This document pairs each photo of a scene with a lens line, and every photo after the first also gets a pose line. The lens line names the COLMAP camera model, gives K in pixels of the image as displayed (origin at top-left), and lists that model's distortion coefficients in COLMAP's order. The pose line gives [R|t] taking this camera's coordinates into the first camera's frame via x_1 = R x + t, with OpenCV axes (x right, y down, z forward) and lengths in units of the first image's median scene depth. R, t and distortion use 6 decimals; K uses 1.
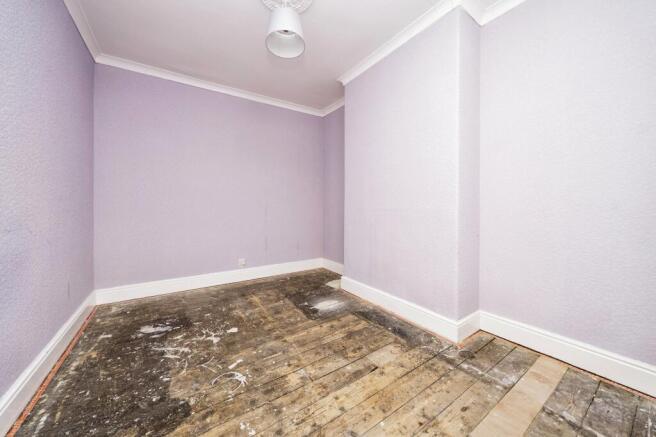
lens RADIAL K [[225.6, 0, 328.2], [0, 225.6, 216.4], [0, 0, 1]] dist [-0.001919, -0.000186]
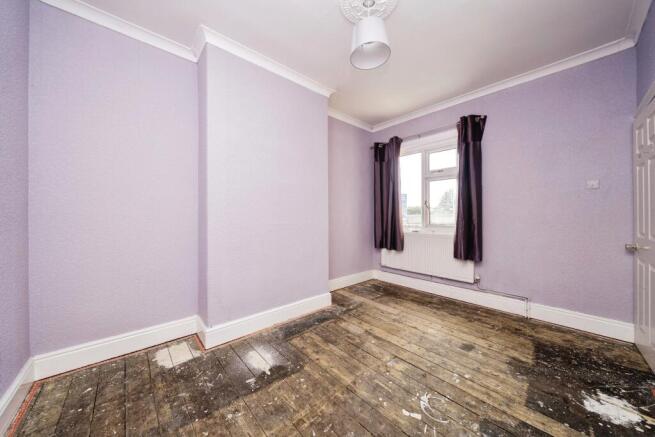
lens RADIAL K [[225.2, 0, 327.7], [0, 225.2, 216.5], [0, 0, 1]] dist [-0.001919, -0.000186]
pose [[-0.115953, 0.001826, 0.993253, -1.060009], [0.039902, 0.999200, 0.002821, -0.082521], [-0.992453, 0.039960, -0.115933, 1.211812]]
